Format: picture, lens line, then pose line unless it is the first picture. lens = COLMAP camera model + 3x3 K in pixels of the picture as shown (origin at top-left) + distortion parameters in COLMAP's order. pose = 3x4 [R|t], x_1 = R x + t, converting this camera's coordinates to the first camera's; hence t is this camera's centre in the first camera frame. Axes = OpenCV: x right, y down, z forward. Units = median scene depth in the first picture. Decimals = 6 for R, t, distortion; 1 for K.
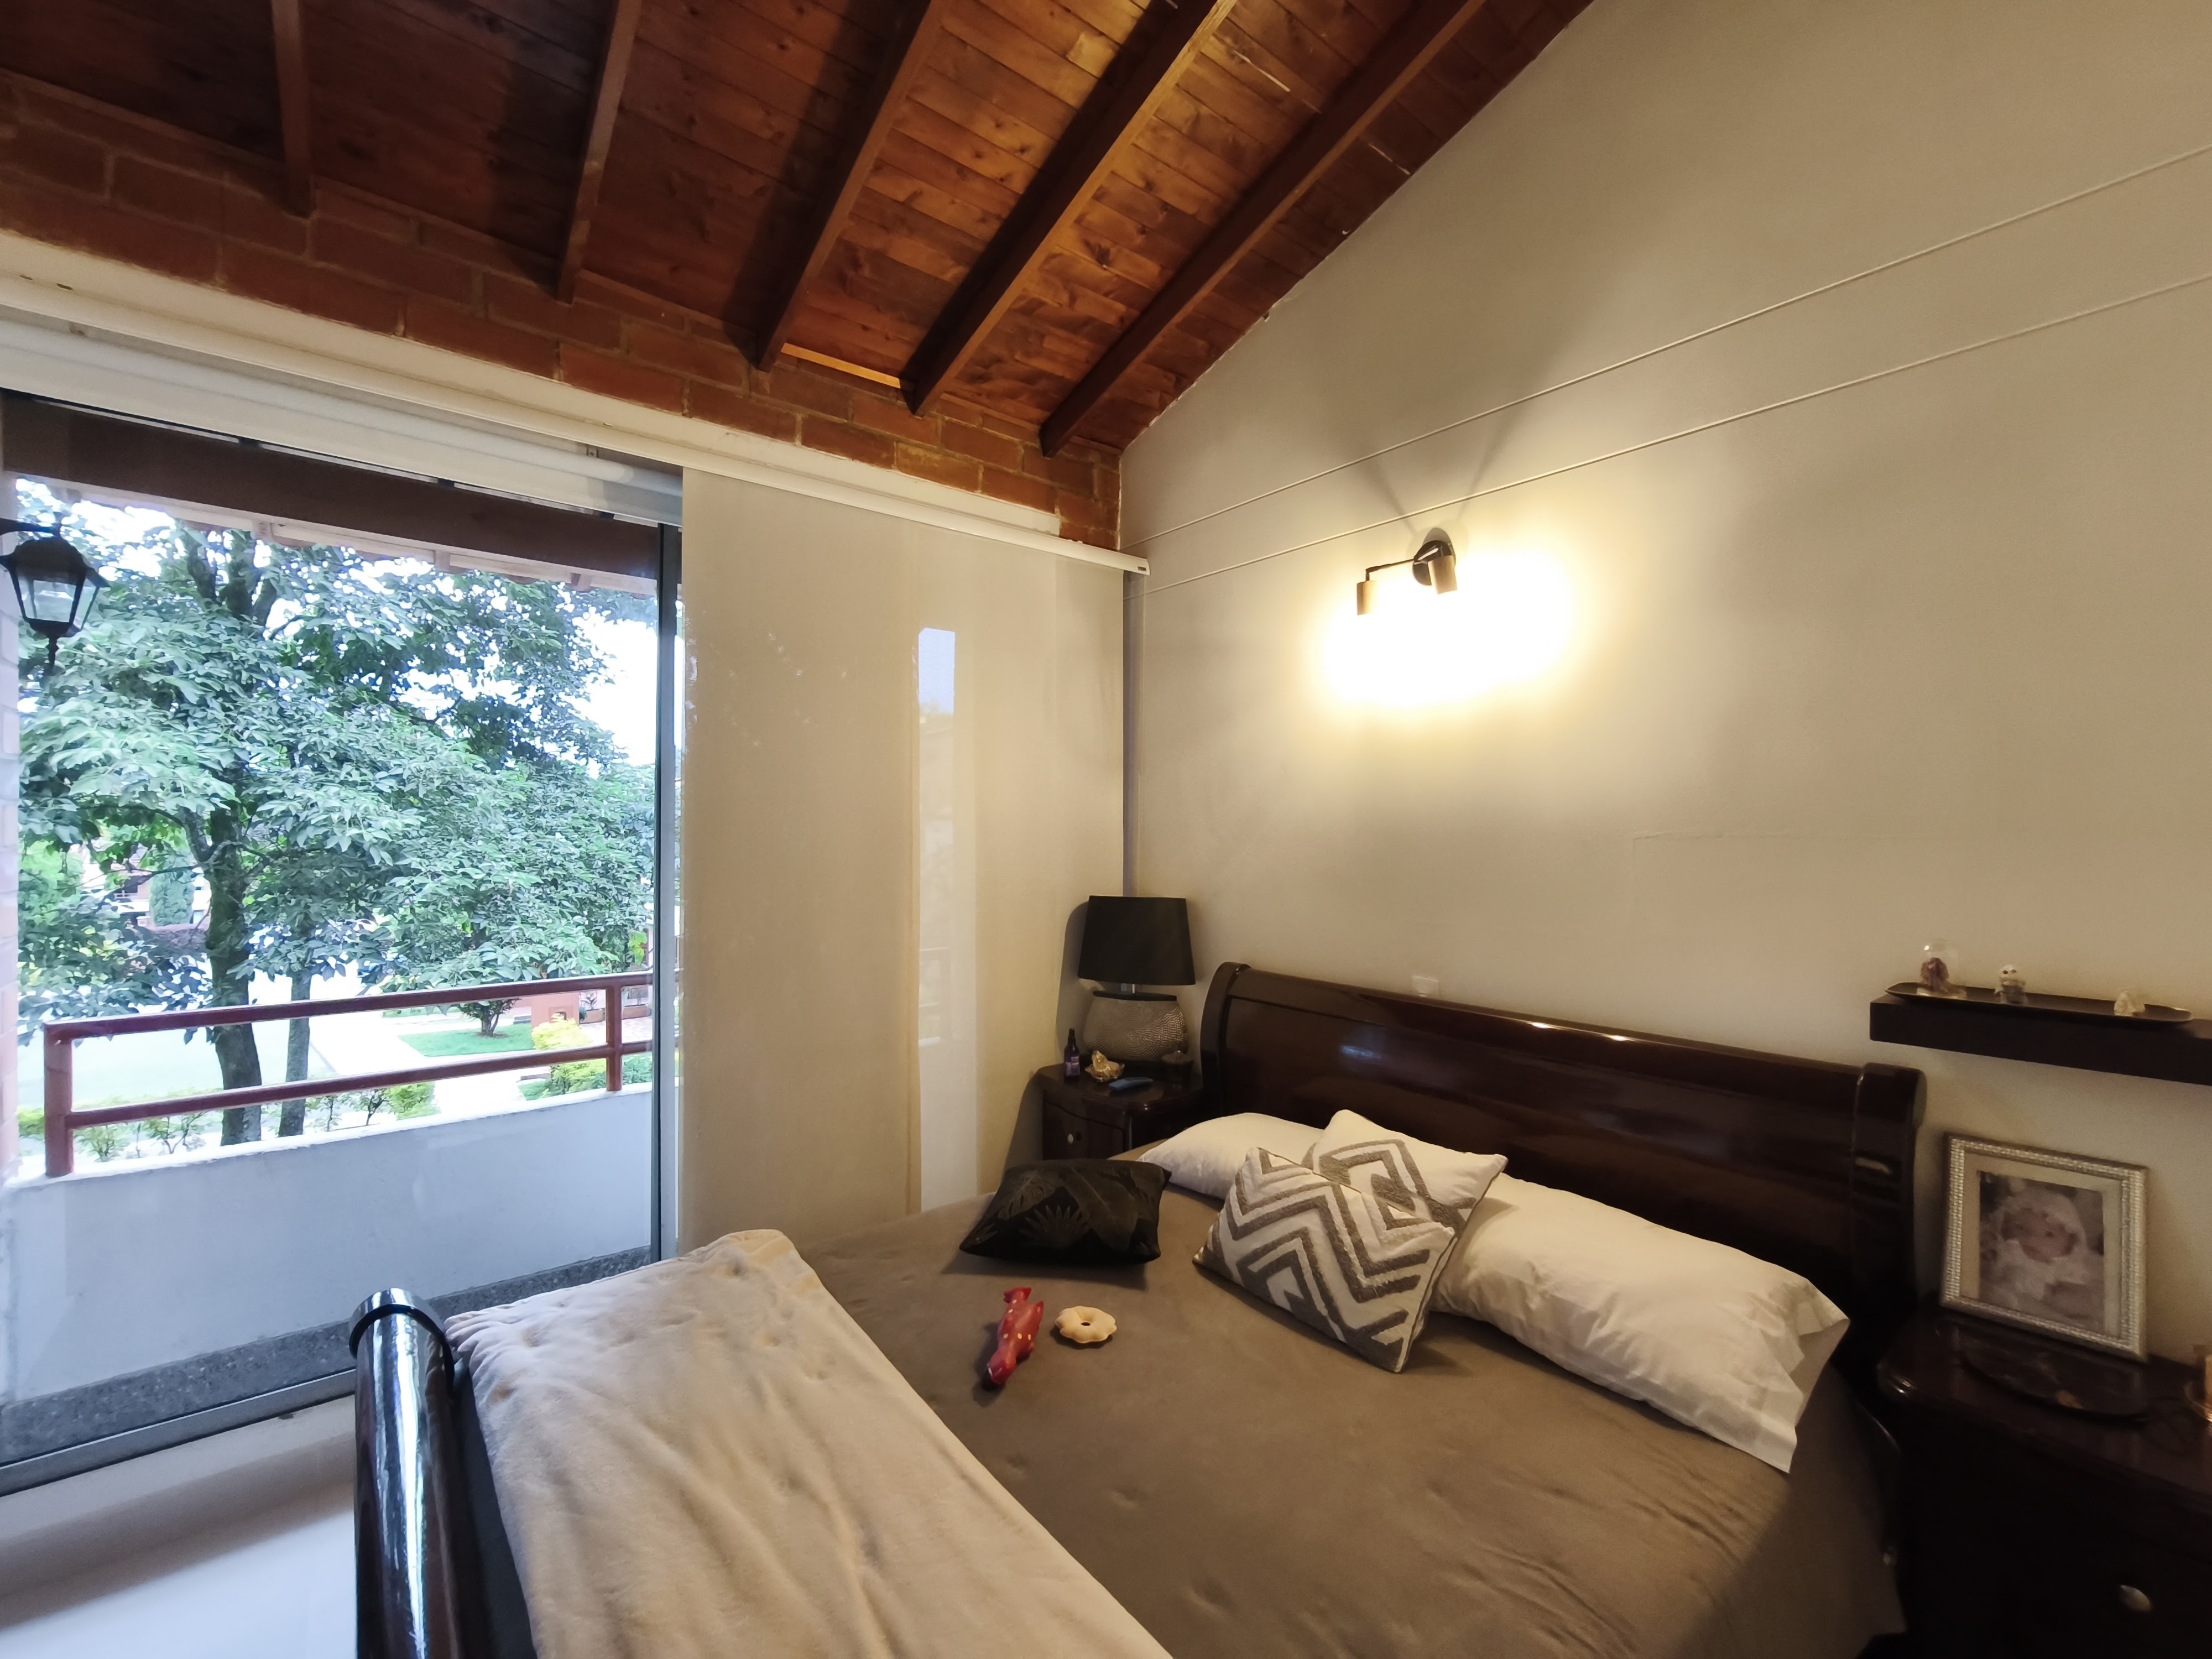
lens RADIAL K [[915.5, 0, 1110.3], [0, 915.5, 834.0], [0, 0, 1]] dist [-0.021617, -0.000625]
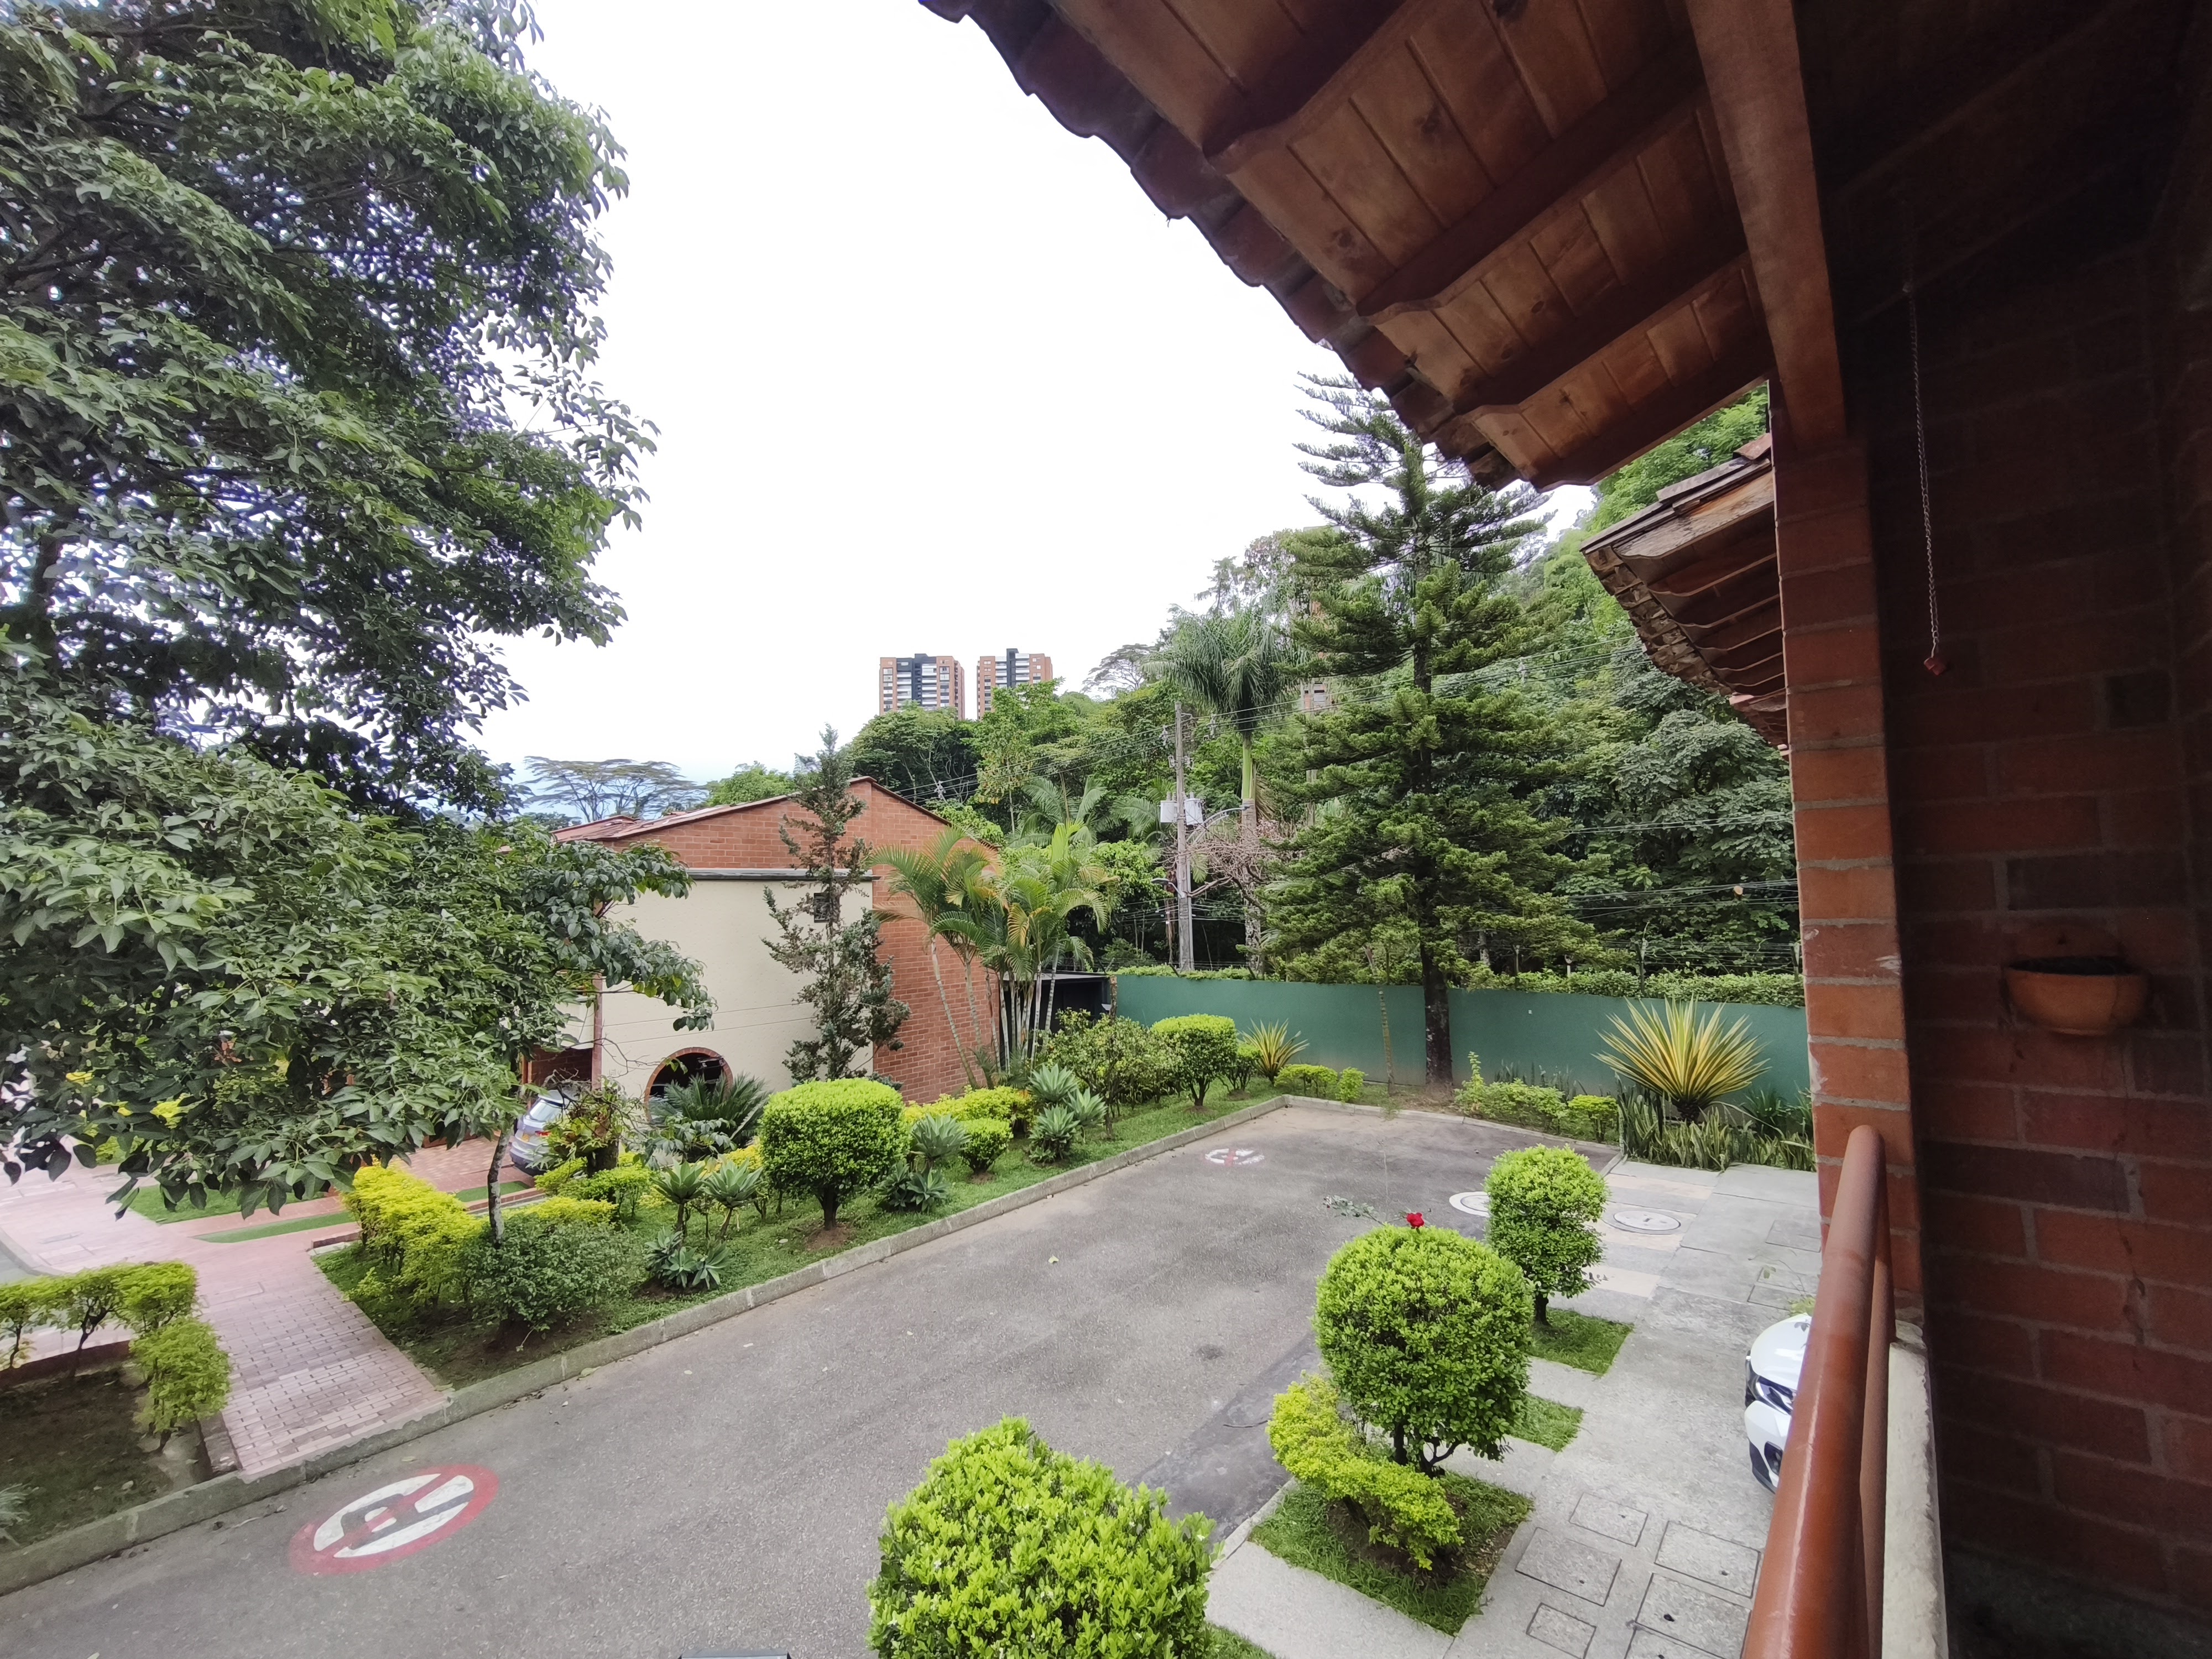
lens RADIAL K [[915.5, 0, 1103.5], [0, 915.5, 830.6], [0, 0, 1]] dist [-0.021617, -0.000625]
pose [[0.983923, -0.021234, 0.177329, -0.298354], [0.032870, 0.997476, -0.062938, -0.001302], [-0.175545, 0.067755, 0.982137, 0.301715]]
